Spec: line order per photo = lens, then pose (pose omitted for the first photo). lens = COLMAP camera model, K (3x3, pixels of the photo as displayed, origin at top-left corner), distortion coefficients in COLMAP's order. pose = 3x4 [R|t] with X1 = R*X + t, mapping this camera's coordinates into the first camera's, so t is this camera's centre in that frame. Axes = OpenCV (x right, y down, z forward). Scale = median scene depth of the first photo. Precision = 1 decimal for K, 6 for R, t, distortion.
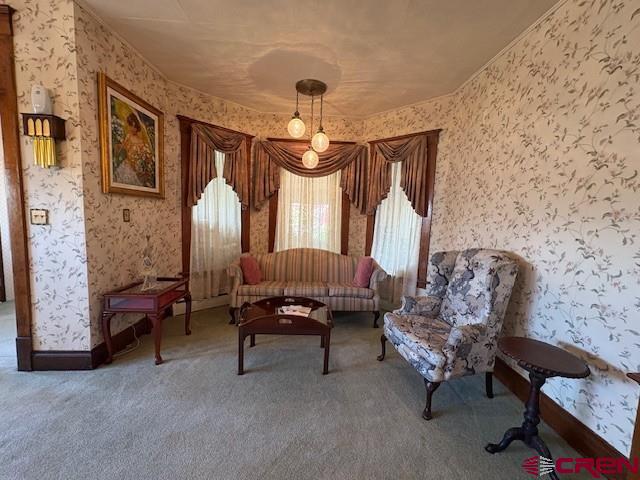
lens RADIAL K [[254.6, 0, 319.9], [0, 254.6, 239.4], [0, 0, 1]] dist [-0.000150, -0.001020]
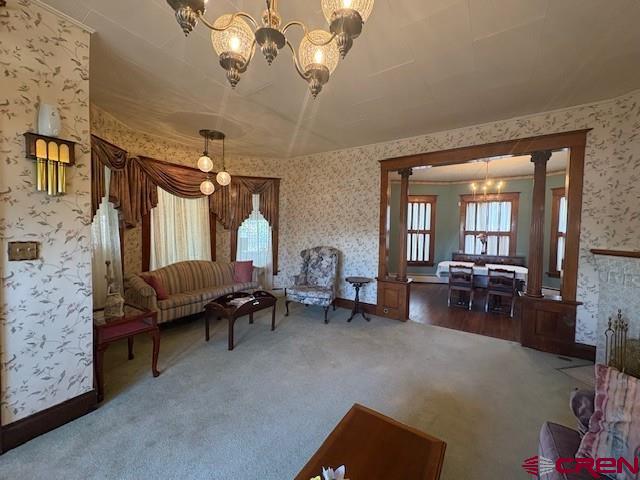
lens RADIAL K [[254.6, 0, 317.7], [0, 254.6, 240.2], [0, 0, 1]] dist [-0.000150, -0.001020]
pose [[0.586150, -0.062122, 0.807817, -0.853523], [0.079594, 0.996648, 0.018890, -0.044098], [-0.806283, 0.053225, 0.589130, -0.180169]]
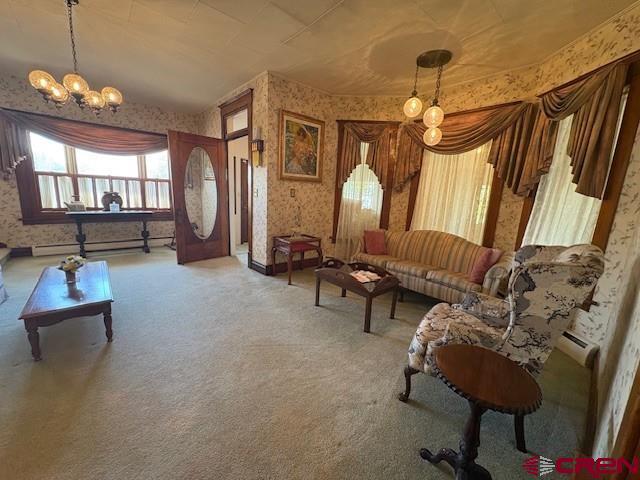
lens RADIAL K [[254.6, 0, 318.3], [0, 254.6, 239.4], [0, 0, 1]] dist [-0.000150, -0.001020]
pose [[0.633619, 0.137382, -0.761350, 0.540530], [-0.101028, 0.990373, 0.094630, 0.024880], [0.767020, 0.016959, 0.641398, 0.076591]]
